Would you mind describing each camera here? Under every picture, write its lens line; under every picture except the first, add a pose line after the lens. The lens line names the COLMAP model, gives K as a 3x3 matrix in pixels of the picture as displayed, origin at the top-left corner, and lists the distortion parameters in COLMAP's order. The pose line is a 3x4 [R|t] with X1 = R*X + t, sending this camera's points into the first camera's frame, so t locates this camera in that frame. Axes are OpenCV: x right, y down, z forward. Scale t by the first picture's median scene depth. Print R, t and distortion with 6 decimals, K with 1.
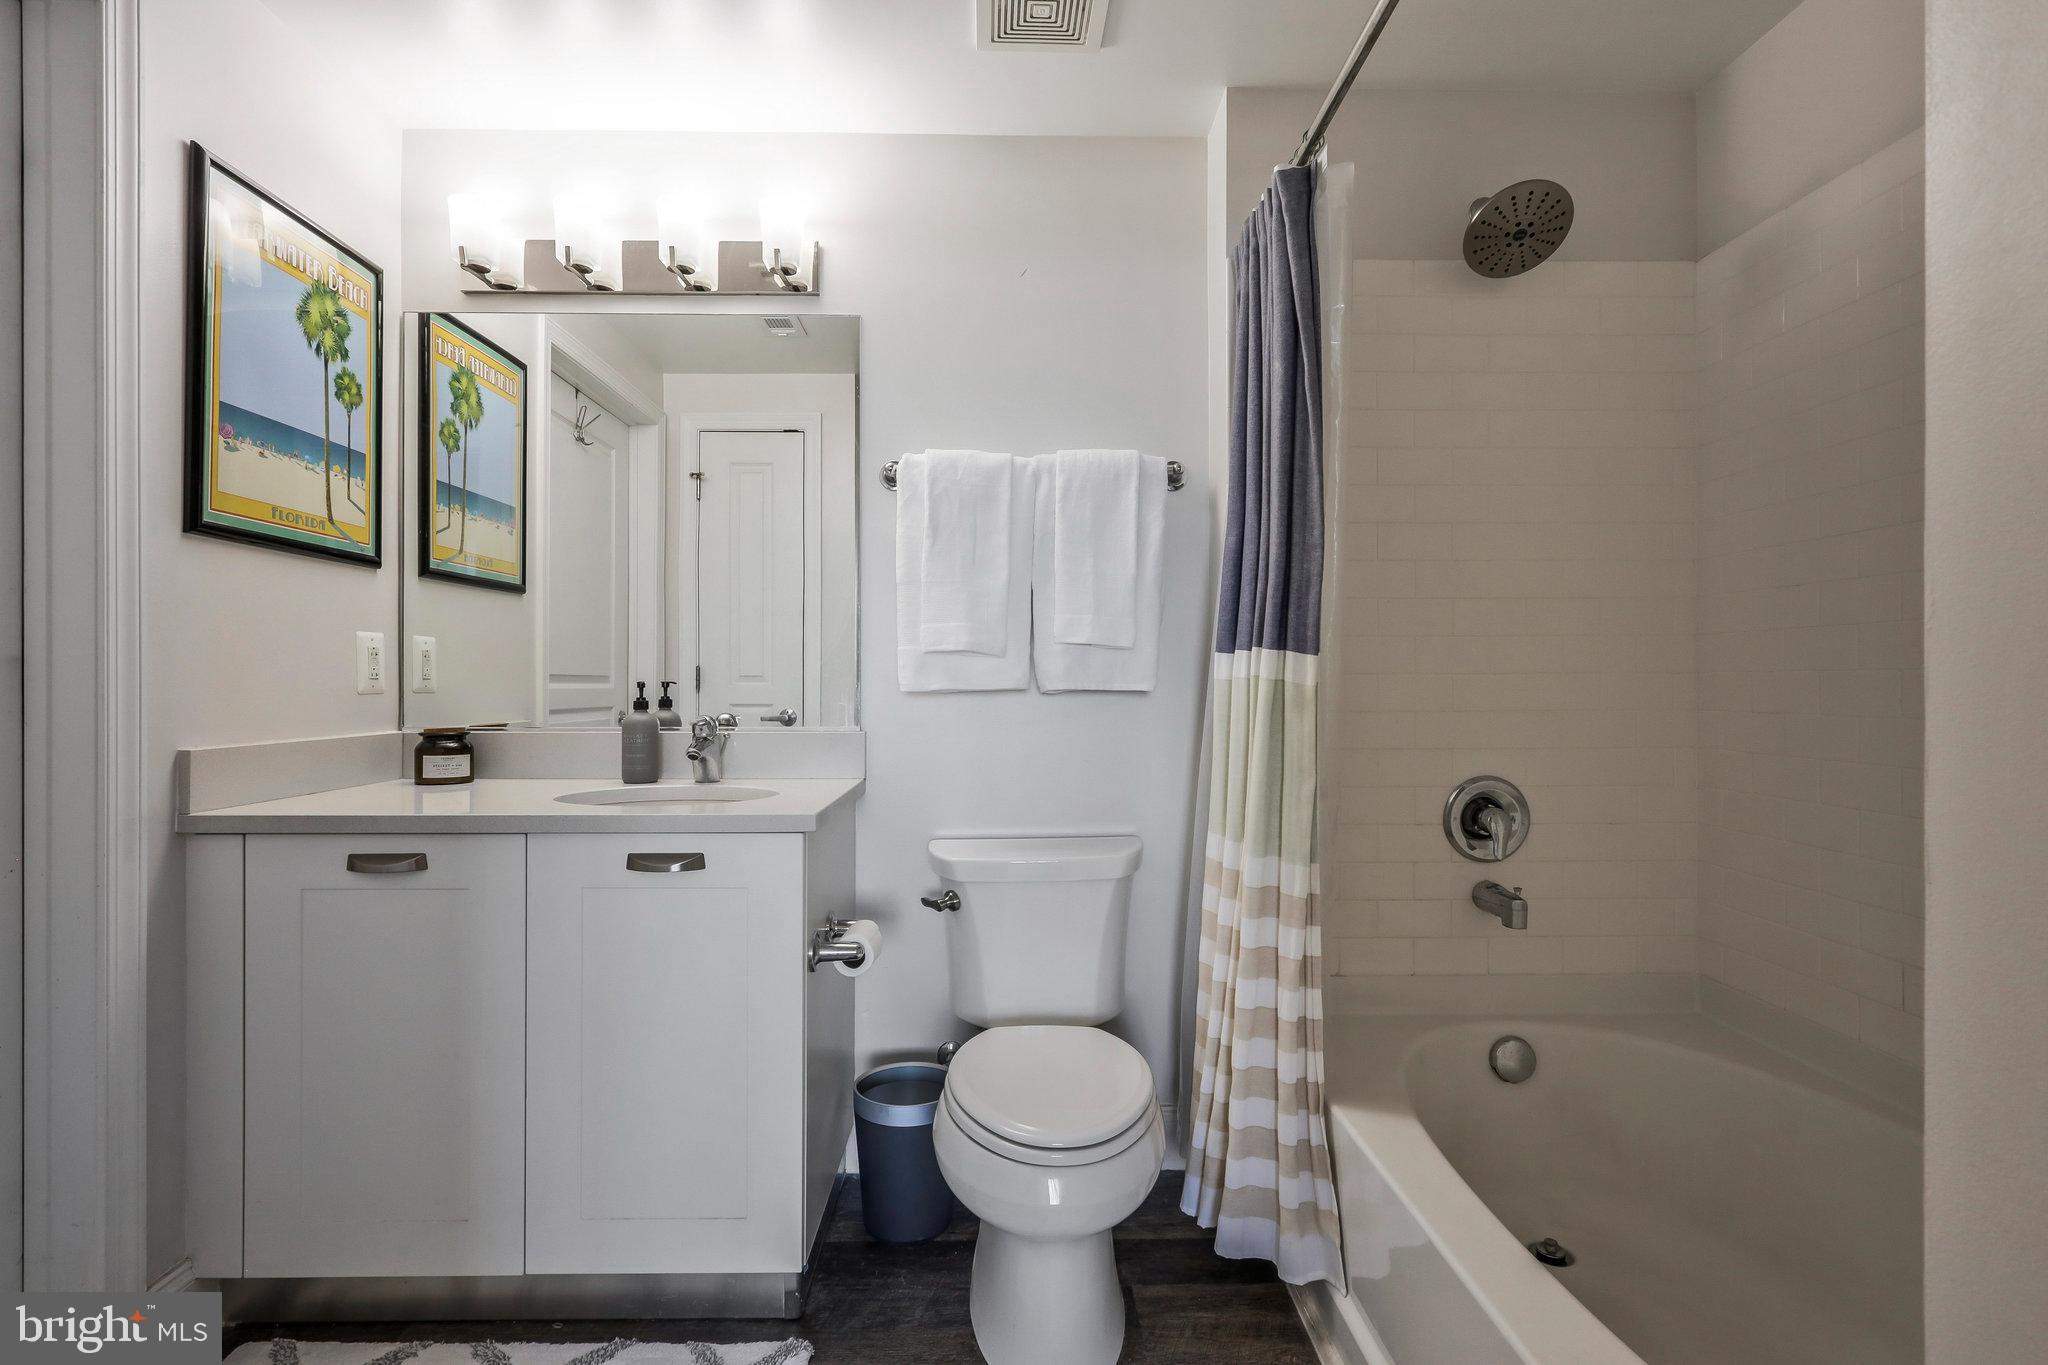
lens RADIAL K [[972.4, 0, 1021.7], [0, 972.4, 679.1], [0, 0, 1]] dist [0.002898, 0.000459]
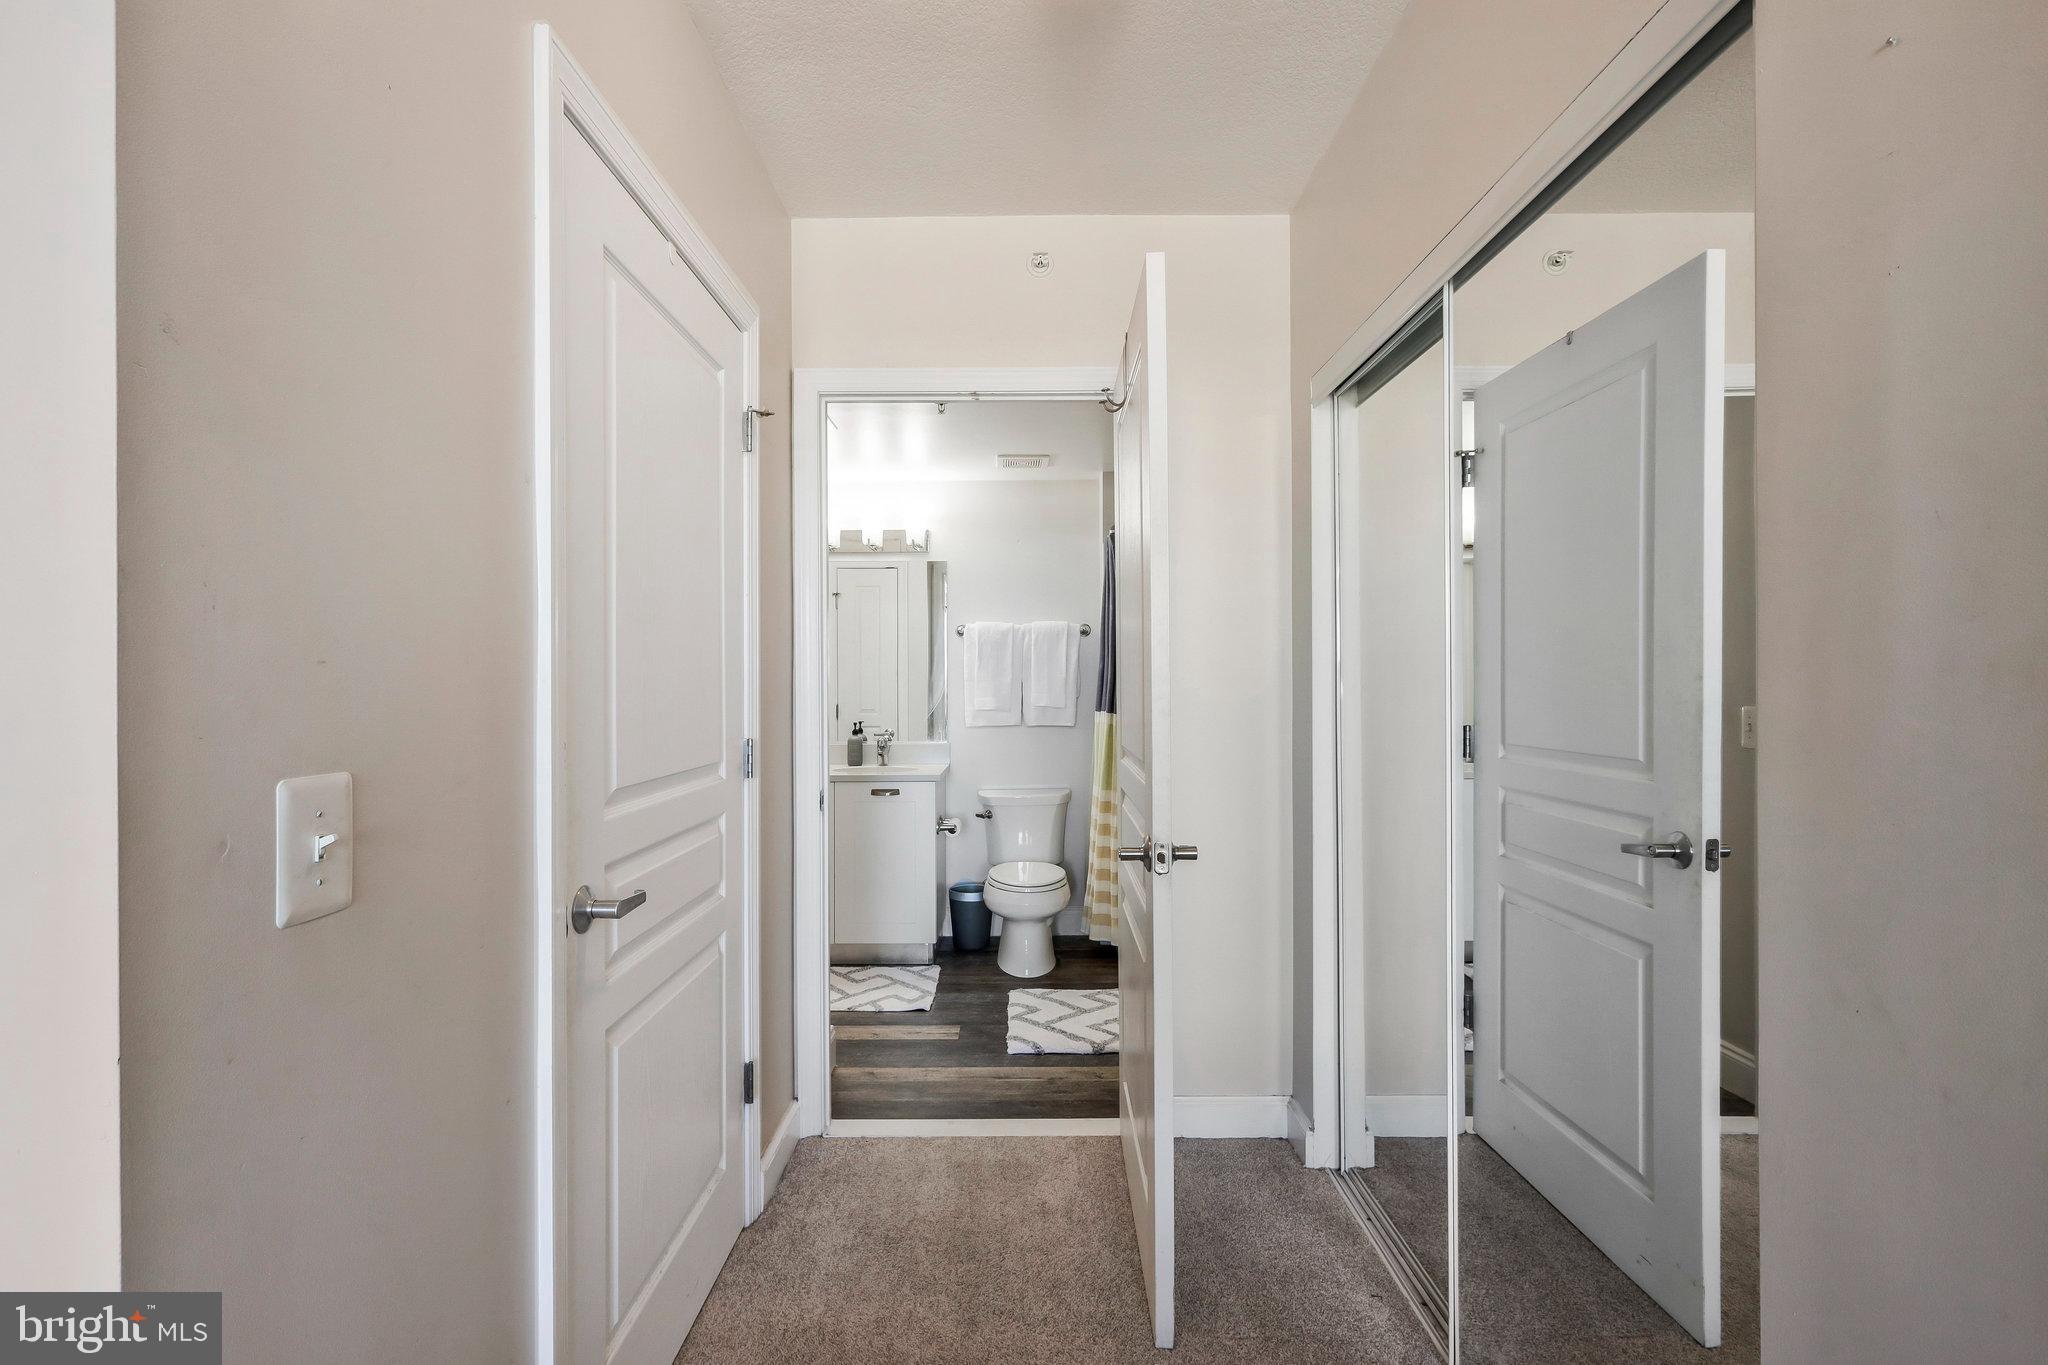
lens RADIAL K [[972.4, 0, 1021.7], [0, 972.4, 679.1], [0, 0, 1]] dist [0.002898, 0.000459]
pose [[0.999778, -0.004254, -0.020613, 0.059402], [0.004131, 0.999973, -0.006018, -0.088922], [0.020638, 0.005931, 0.999769, -1.373536]]
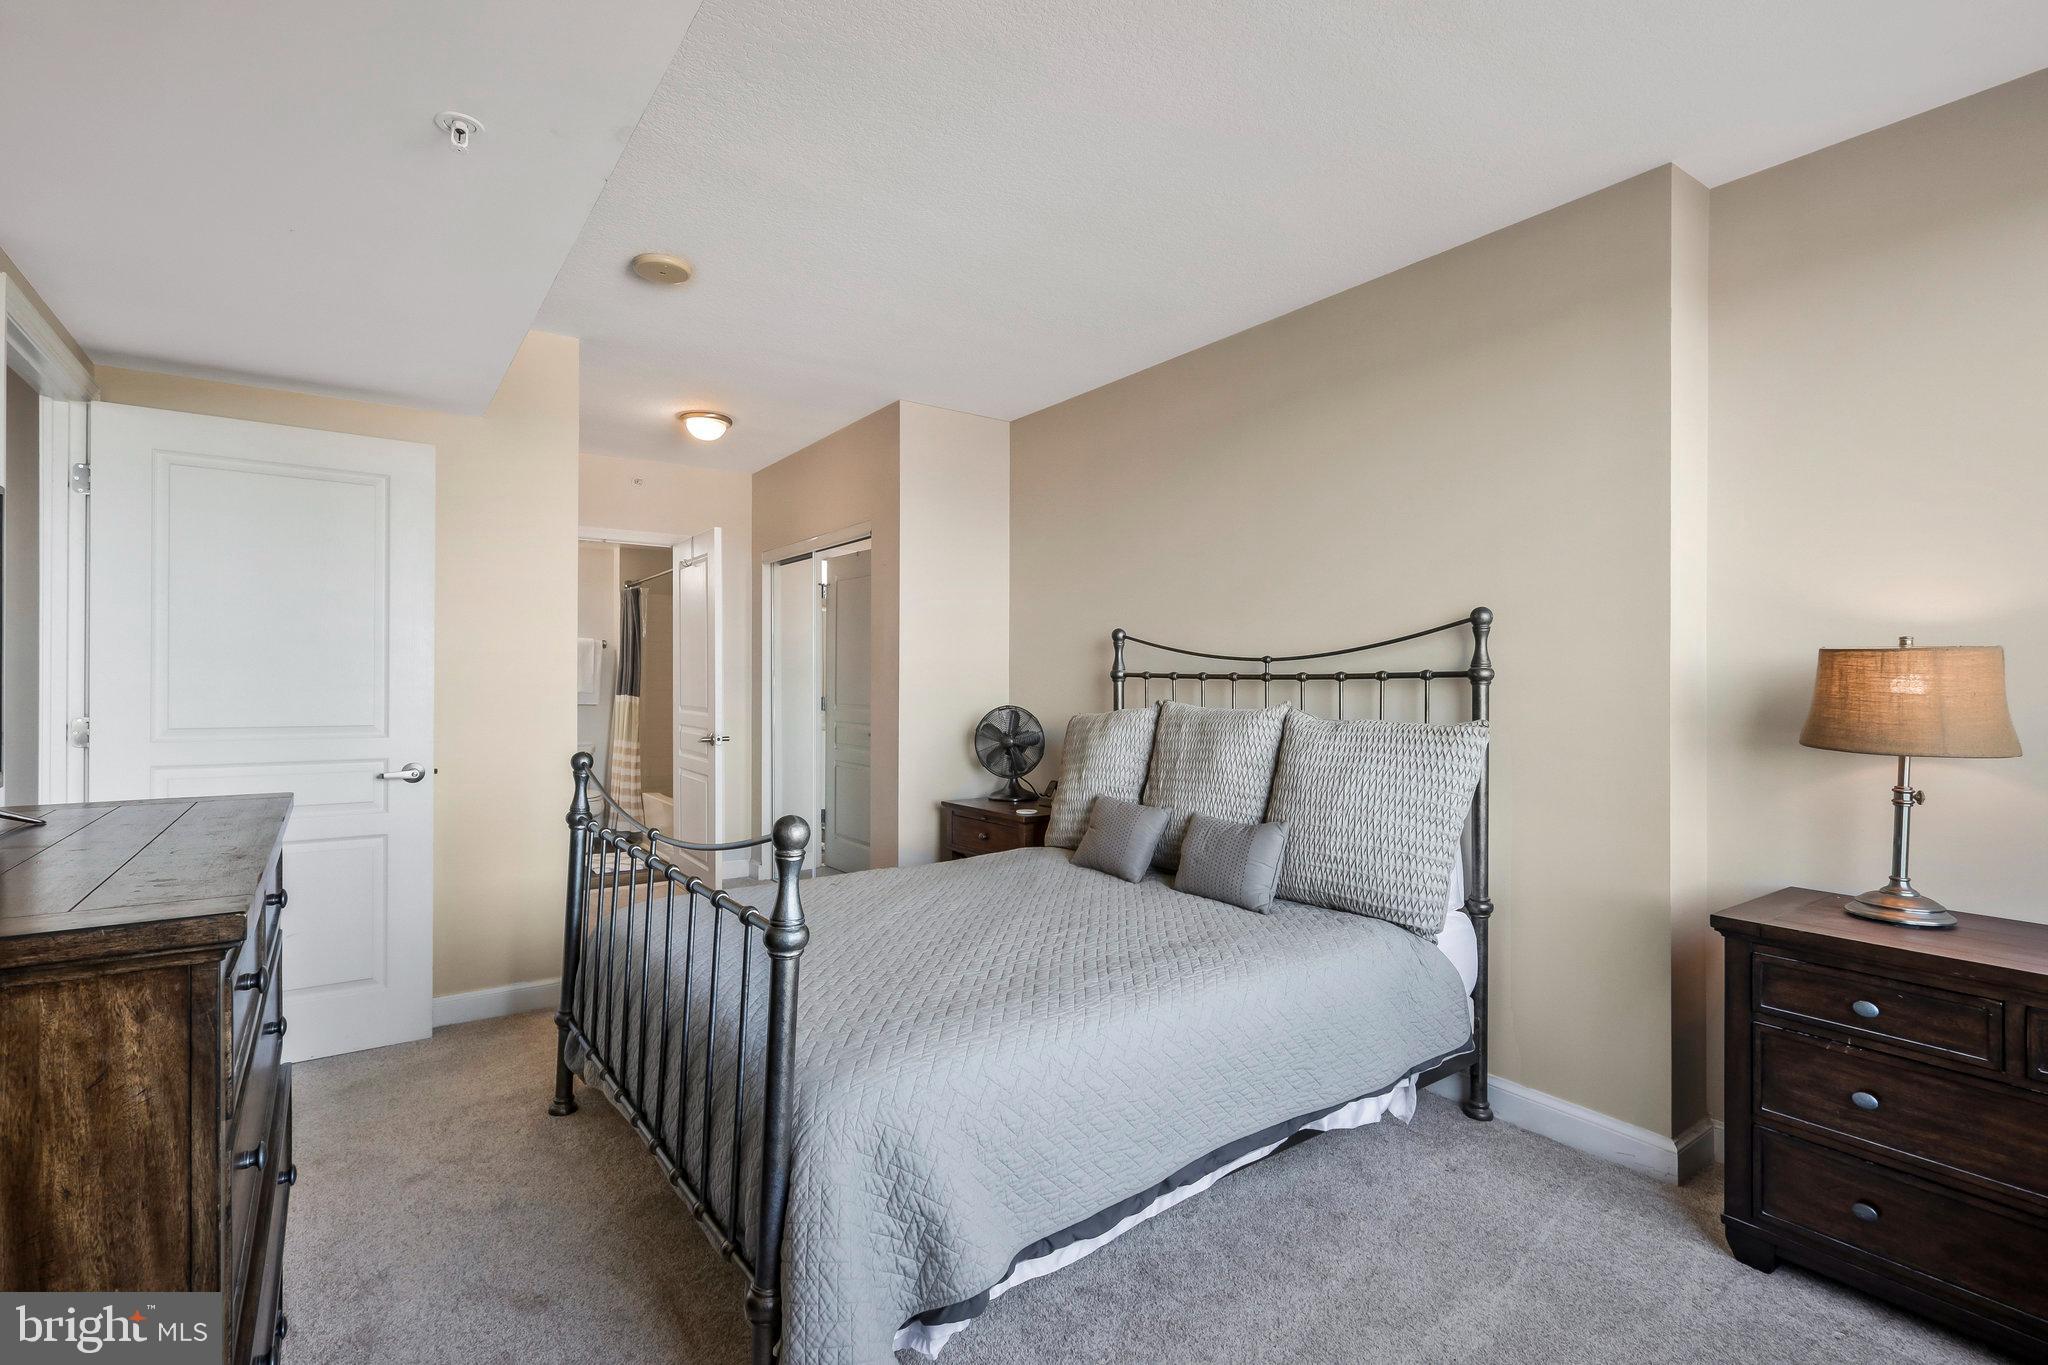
lens RADIAL K [[972.4, 0, 1021.7], [0, 972.4, 679.1], [0, 0, 1]] dist [0.002898, 0.000459]
pose [[0.833978, -0.000653, 0.551797, -0.576266], [-0.000962, 0.999996, 0.002637, -0.097014], [-0.551796, -0.002730, 0.833975, -3.043775]]
